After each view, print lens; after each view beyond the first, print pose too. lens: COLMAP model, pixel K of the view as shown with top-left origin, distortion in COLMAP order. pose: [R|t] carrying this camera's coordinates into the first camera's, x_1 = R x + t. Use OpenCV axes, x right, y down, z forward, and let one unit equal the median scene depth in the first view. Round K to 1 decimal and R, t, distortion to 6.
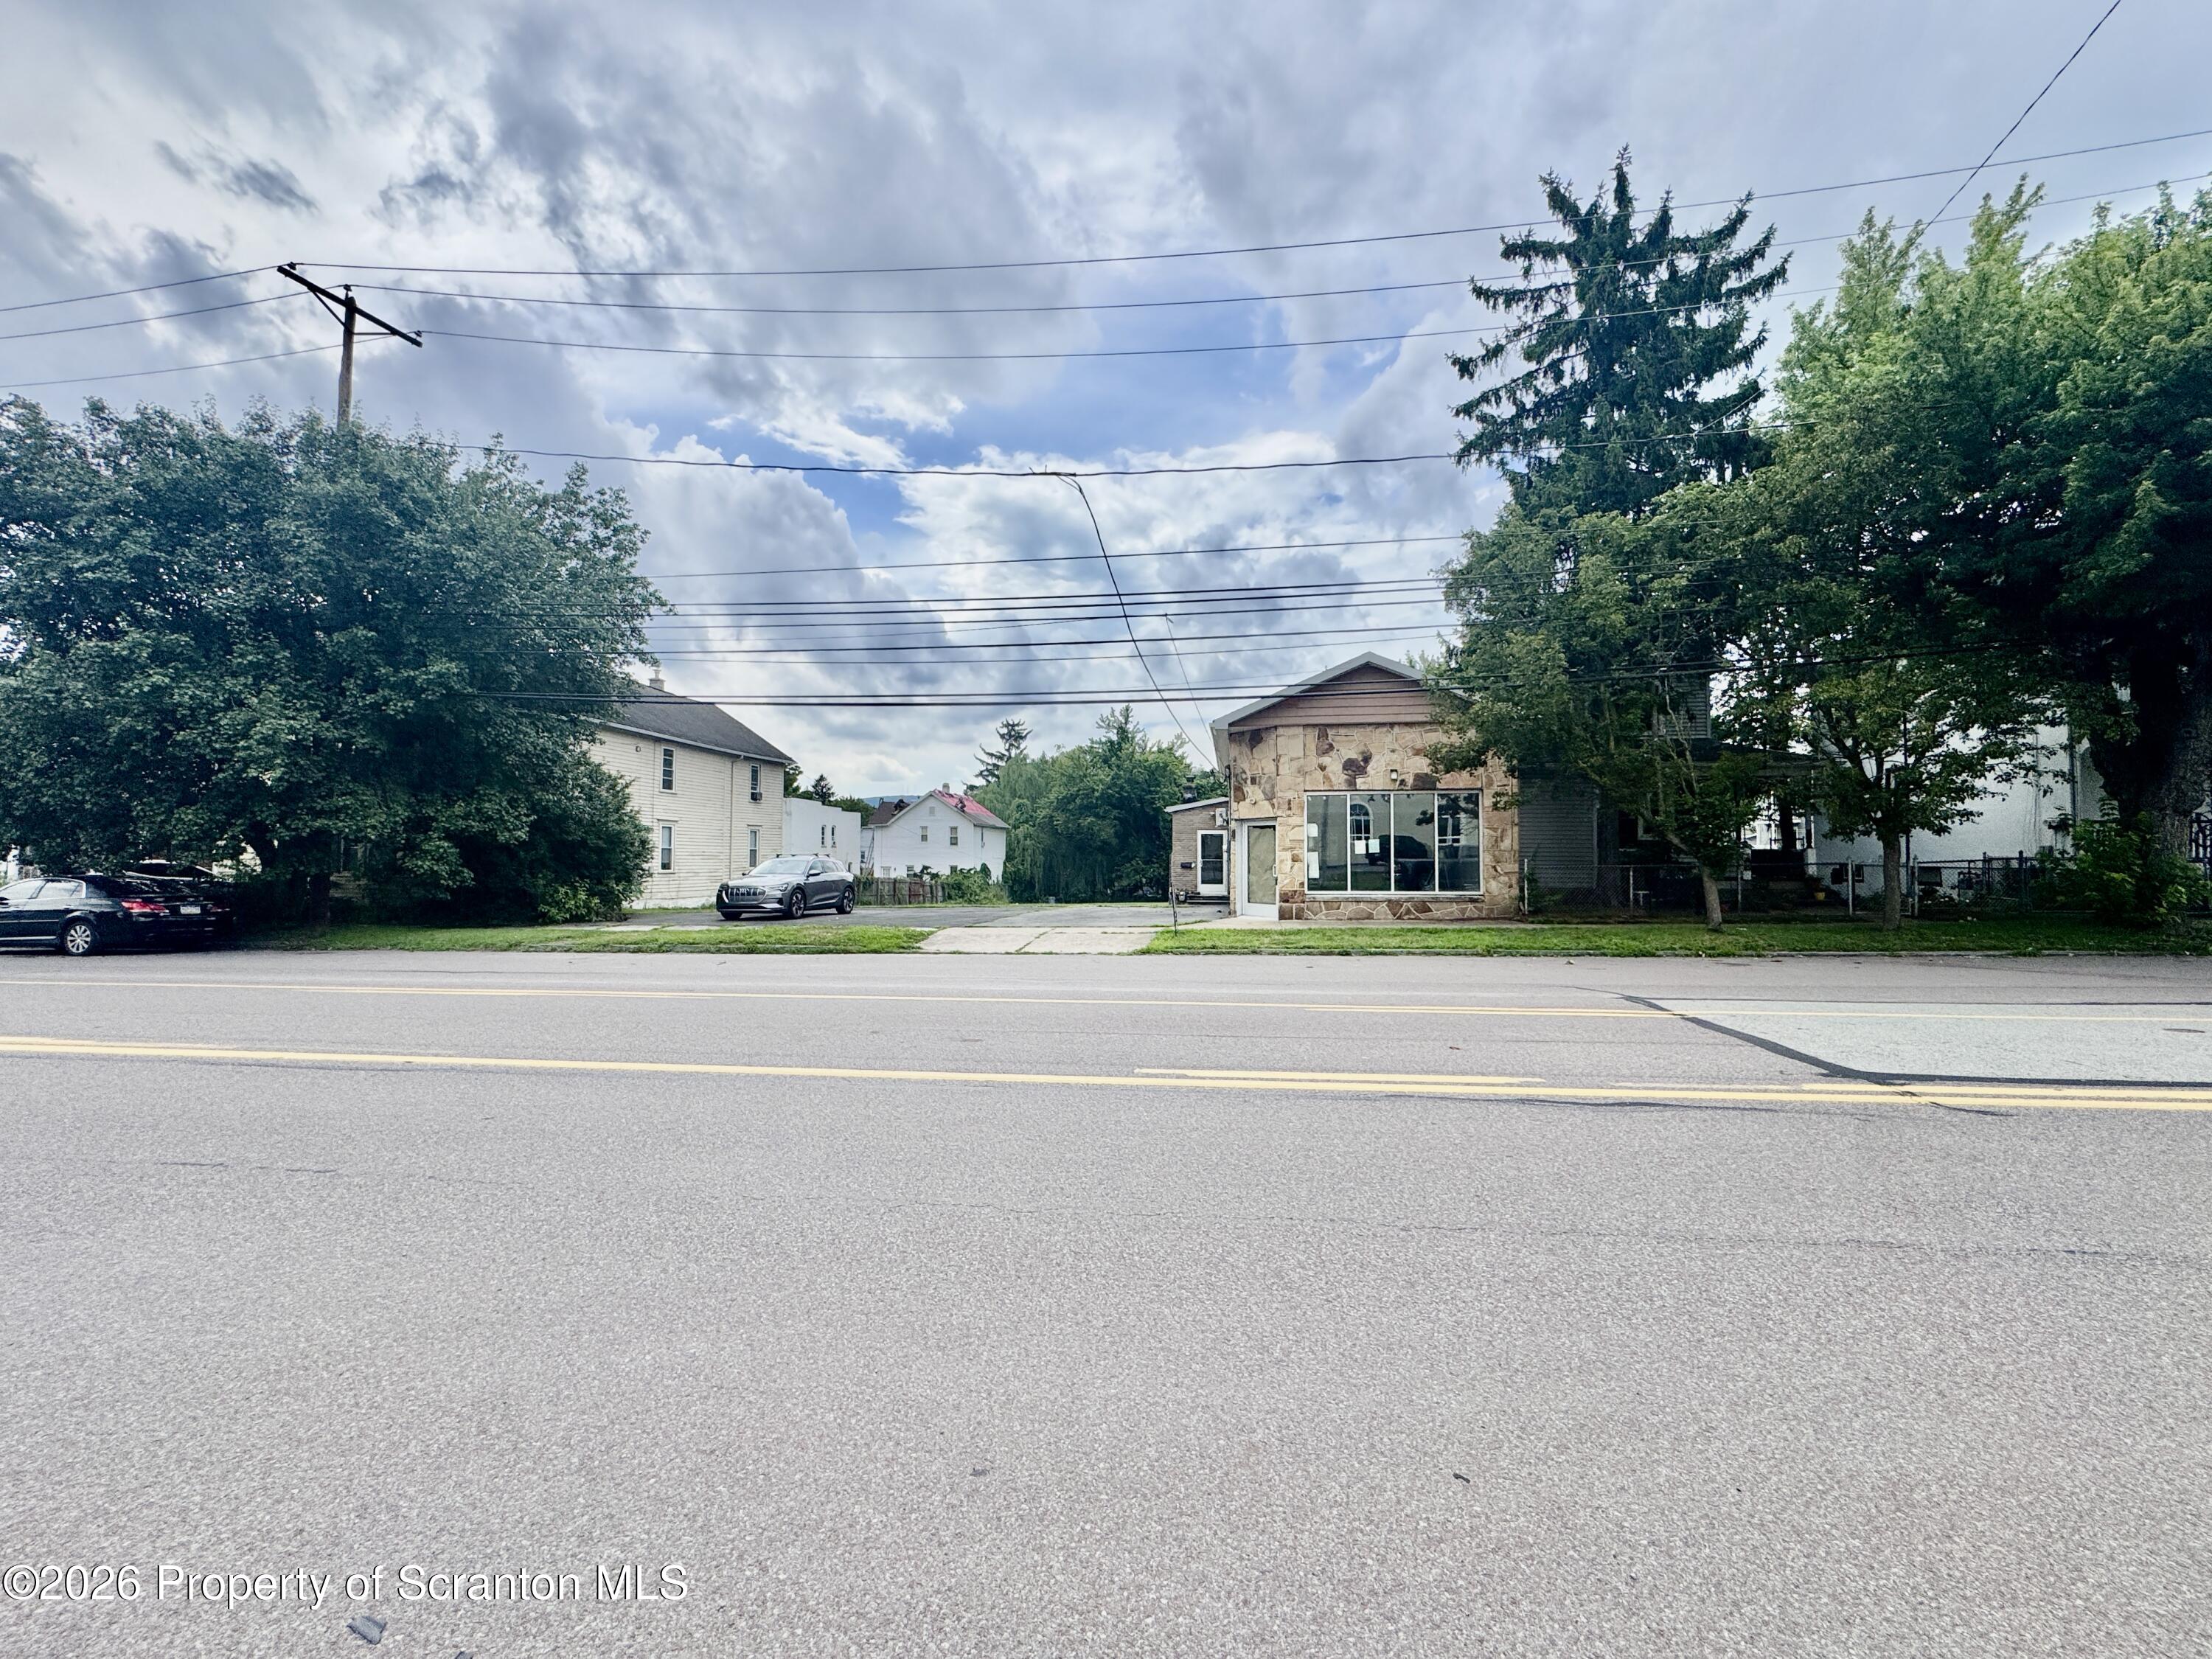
lens RADIAL K [[891.1, 0, 1103.5], [0, 891.1, 823.4], [0, 0, 1]] dist [-0.002156, -0.000384]
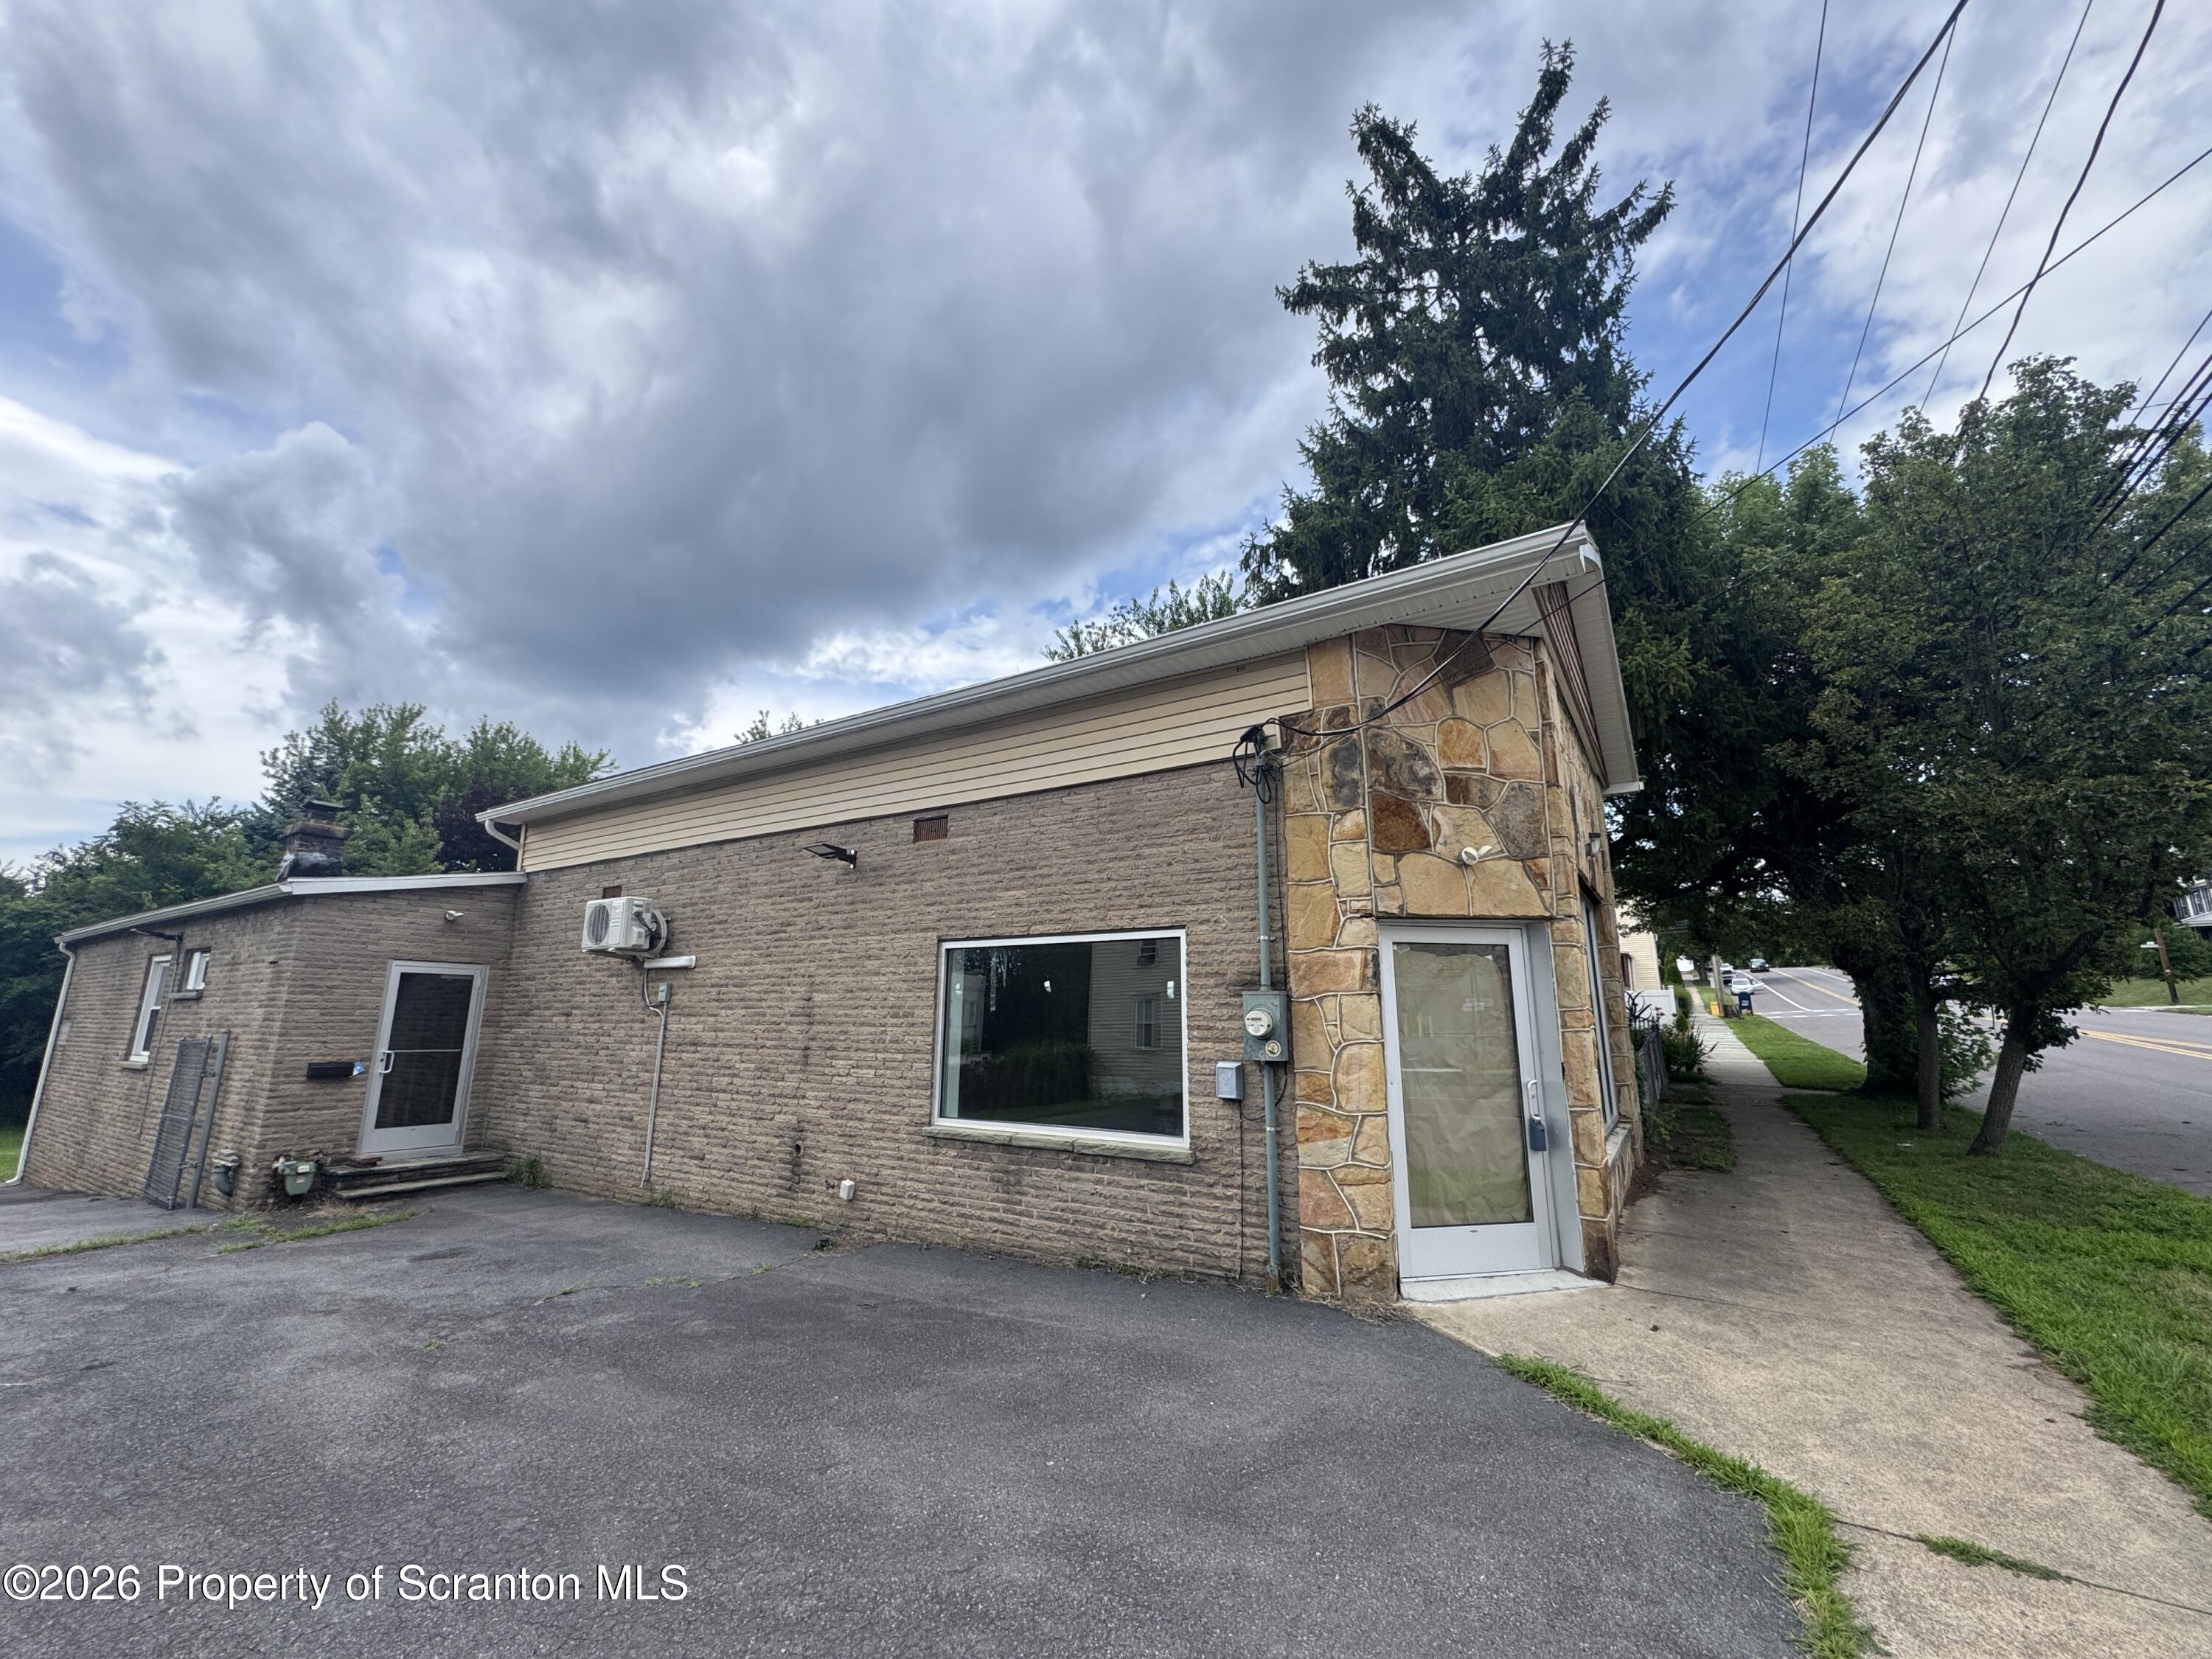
lens RADIAL K [[891.7, 0, 1106.0], [0, 891.7, 829.5], [0, 0, 1]] dist [0.000397, 0.000029]
pose [[0.418581, 0.191531, 0.887753, -0.087305], [-0.032645, 0.980050, -0.196052, 0.016576], [-0.907593, 0.053082, 0.416483, 0.618251]]
